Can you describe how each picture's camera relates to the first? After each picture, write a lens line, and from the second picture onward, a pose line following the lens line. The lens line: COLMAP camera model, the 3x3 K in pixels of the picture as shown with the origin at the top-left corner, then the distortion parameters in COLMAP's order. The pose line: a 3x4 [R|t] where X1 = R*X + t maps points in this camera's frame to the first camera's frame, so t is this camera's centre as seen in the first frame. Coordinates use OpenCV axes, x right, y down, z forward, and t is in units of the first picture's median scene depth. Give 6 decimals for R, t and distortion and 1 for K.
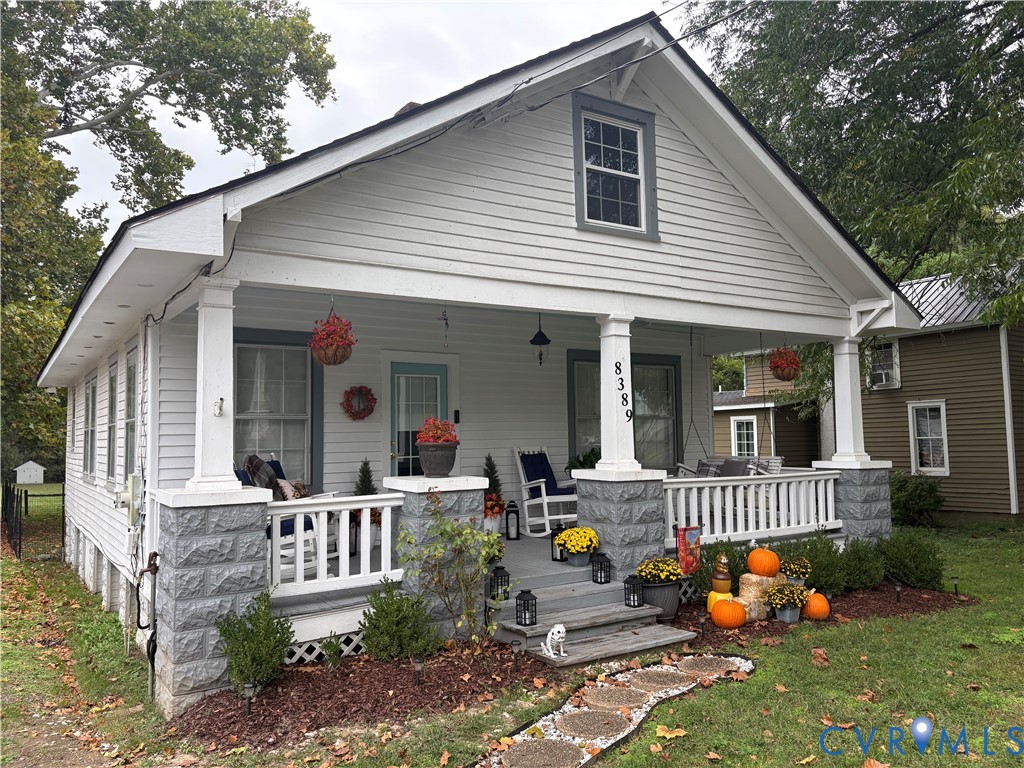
lens RADIAL K [[773.7, 0, 512.1], [0, 773.7, 384.0], [0, 0, 1]] dist [0.046212, -0.049318]
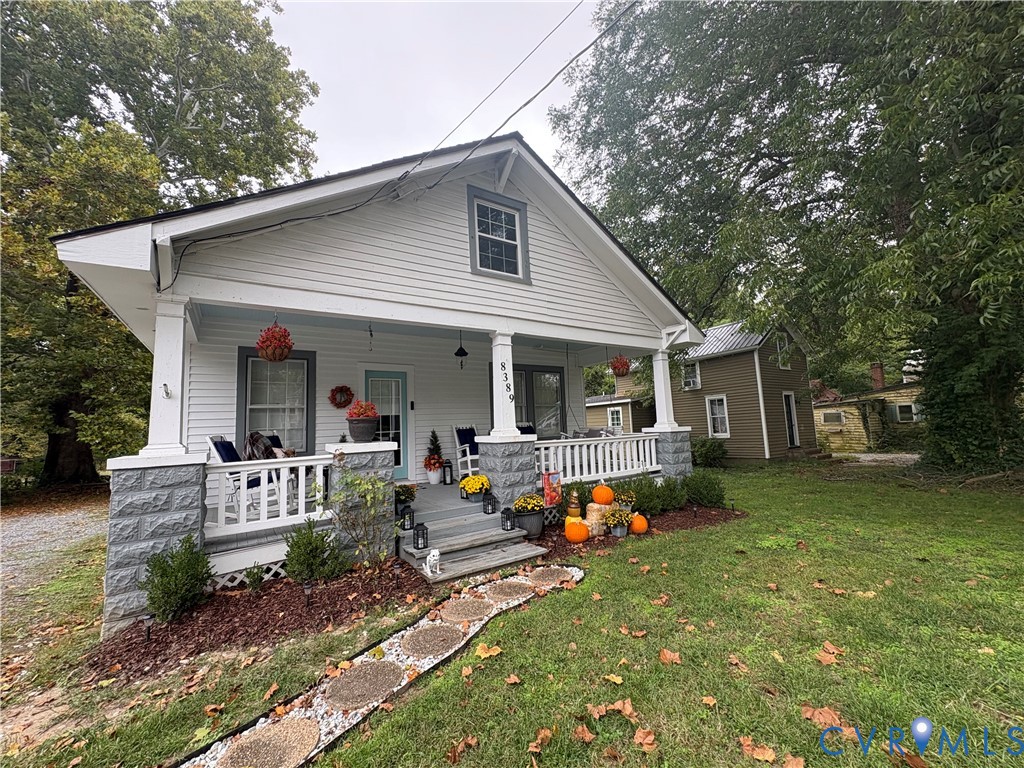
lens RADIAL K [[409.0, 0, 513.3], [0, 409.0, 383.4], [0, 0, 1]] dist [0.001434, 0.000380]
pose [[0.999432, -0.025899, 0.021541, 0.142002], [0.026688, 0.998952, -0.037189, 0.042434], [-0.020556, 0.037742, 0.999076, 0.222037]]
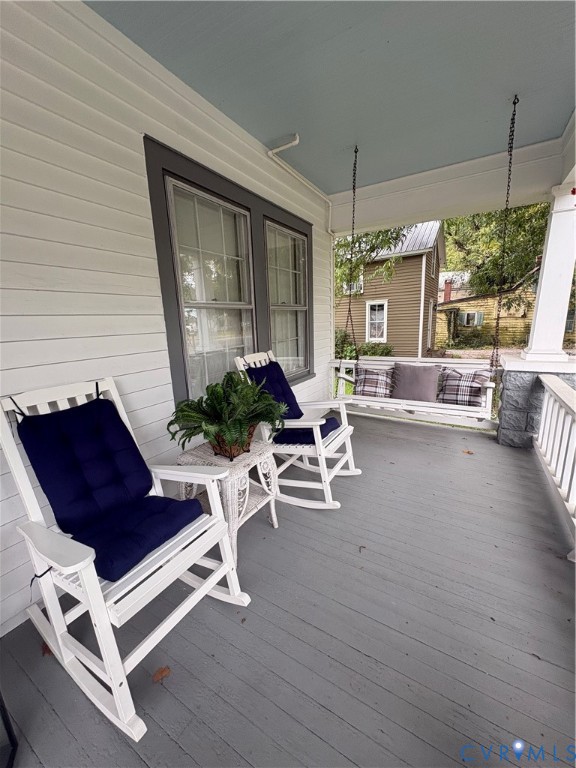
lens RADIAL K [[306.8, 0, 288.9], [0, 306.8, 386.4], [0, 0, 1]] dist [0.001434, 0.000380]
pose [[0.898792, -0.107719, 0.424934, 0.080197], [-0.013492, 0.962083, 0.272421, 0.056422], [-0.438167, -0.250584, 0.863260, 1.114759]]
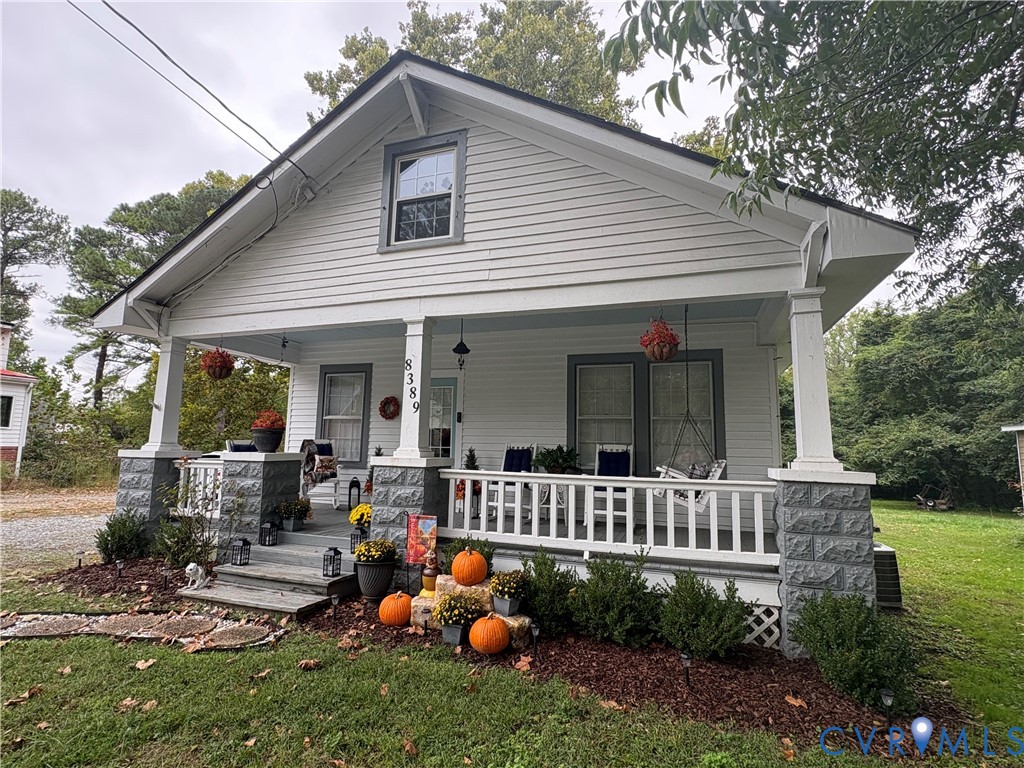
lens RADIAL K [[515.2, 0, 508.1], [0, 515.2, 383.3], [0, 0, 1]] dist [-0.004656, -0.000040]
pose [[0.609734, -0.073670, -0.789175, 0.826576], [0.024475, 0.996946, -0.074155, 0.065807], [0.792228, 0.025900, 0.609675, 0.677414]]
